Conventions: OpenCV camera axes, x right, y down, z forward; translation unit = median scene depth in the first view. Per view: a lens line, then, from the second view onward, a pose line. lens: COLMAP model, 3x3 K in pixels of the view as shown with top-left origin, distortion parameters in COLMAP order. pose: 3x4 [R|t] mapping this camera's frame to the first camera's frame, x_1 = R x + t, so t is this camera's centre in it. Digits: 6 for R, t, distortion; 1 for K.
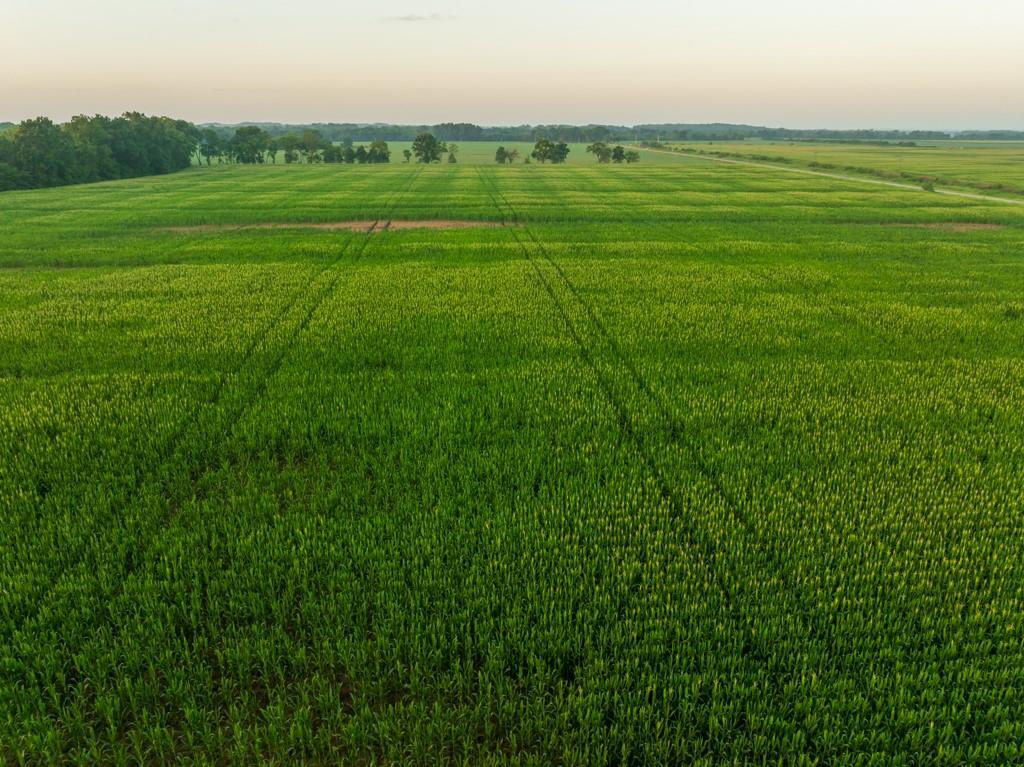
lens RADIAL K [[725.9, 0, 516.8], [0, 725.9, 365.3], [0, 0, 1]] dist [-0.056571, 0.027686]
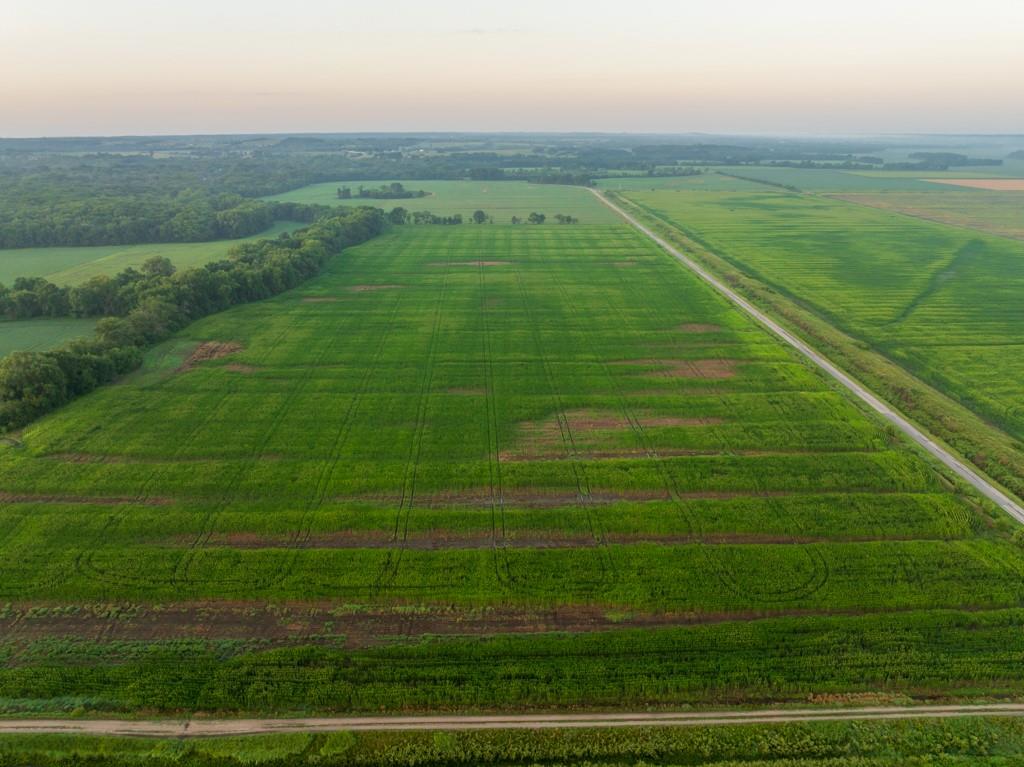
lens RADIAL K [[720.6, 0, 517.6], [0, 720.6, 373.8], [0, 0, 1]] dist [-0.039468, -0.001719]
pose [[0.999713, 0.005787, -0.023252, 0.045510], [-0.005549, 0.999931, 0.010317, 0.156986], [0.023310, -0.010186, 0.999676, -1.240164]]
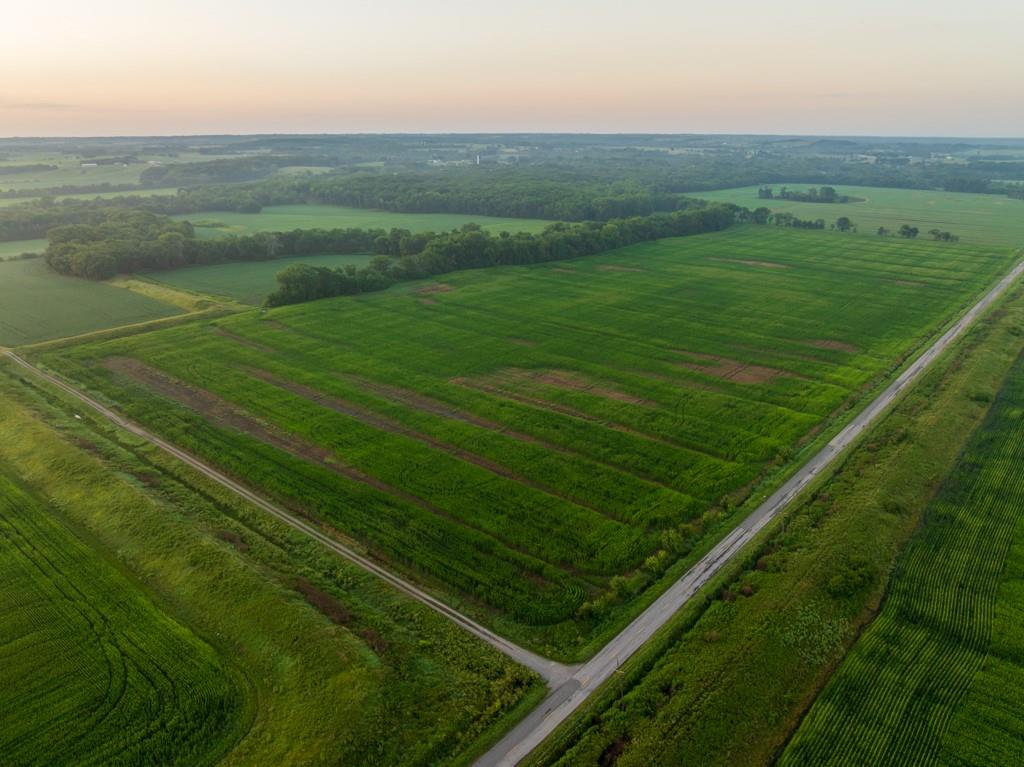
lens RADIAL K [[715.9, 0, 517.6], [0, 715.9, 382.9], [0, 0, 1]] dist [-0.009397, -0.070844]
pose [[0.734502, 0.224772, -0.640300, 0.631369], [-0.211237, 0.972404, 0.099039, 0.142557], [0.644892, 0.062511, 0.761713, -1.184297]]
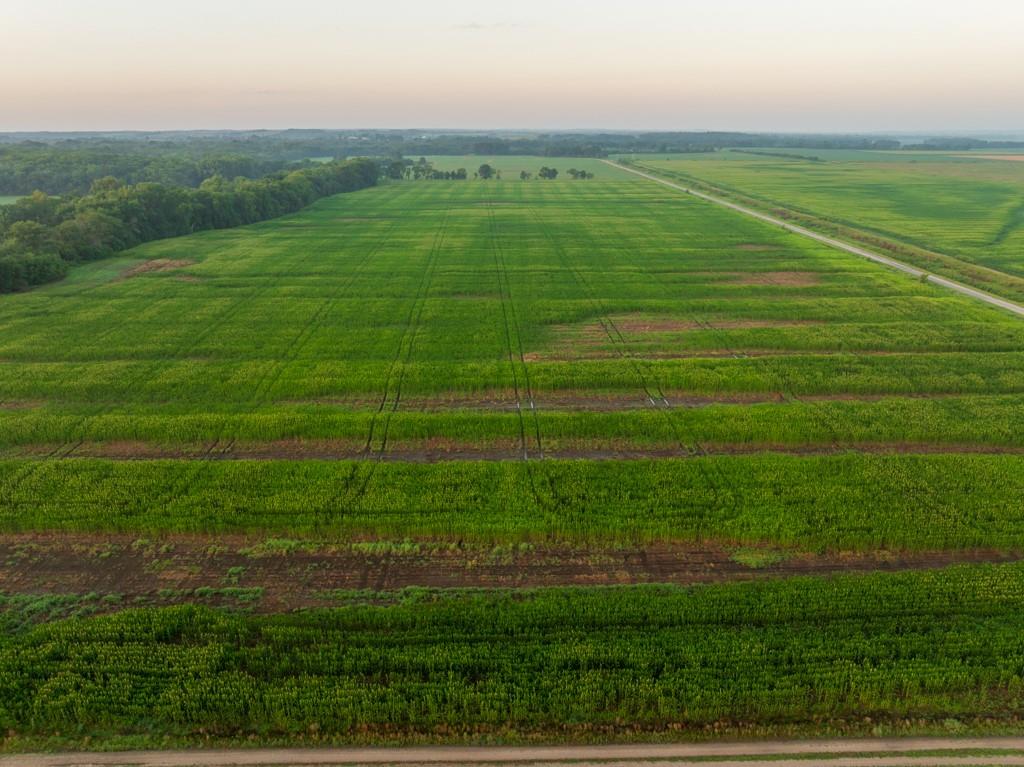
lens RADIAL K [[725.9, 0, 516.8], [0, 725.9, 365.3], [0, 0, 1]] dist [-0.056571, 0.027686]
pose [[0.999574, 0.005436, -0.028680, 0.021910], [-0.005462, 0.999985, -0.000807, 0.246907], [0.028675, 0.000963, 0.999588, -1.043773]]
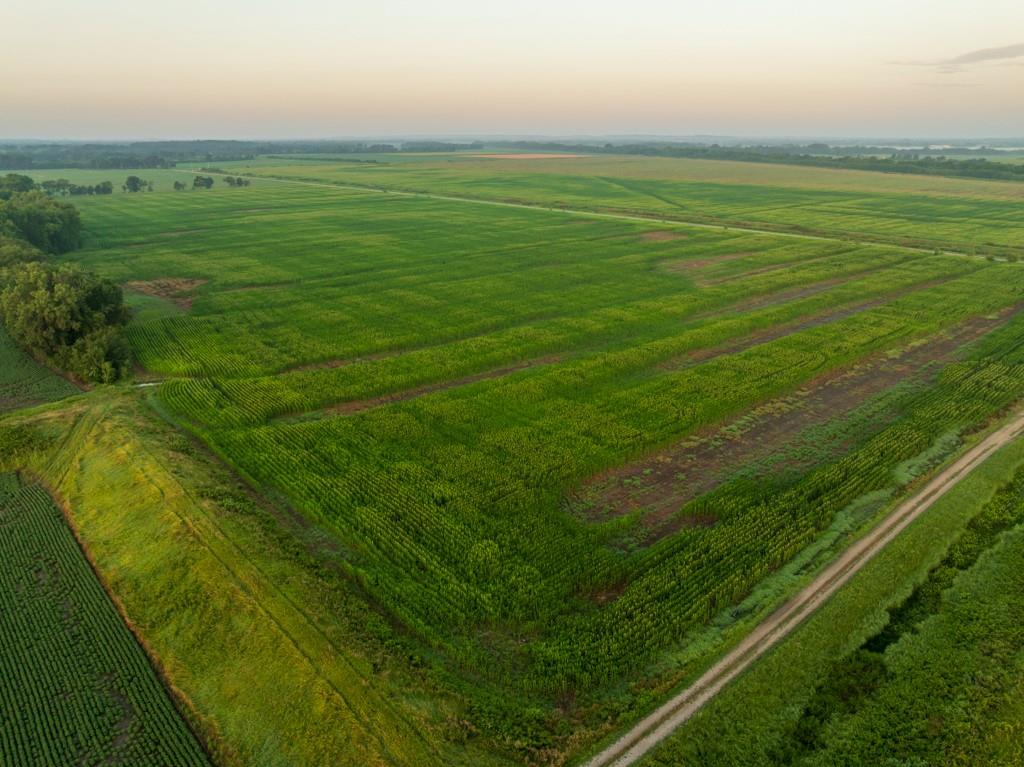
lens RADIAL K [[725.9, 0, 516.8], [0, 725.9, 365.3], [0, 0, 1]] dist [-0.056571, 0.027686]
pose [[0.778688, -0.189450, 0.598125, -0.568991], [0.194935, 0.979195, 0.056369, 0.242897], [-0.596361, 0.072702, 0.799418, -1.023930]]
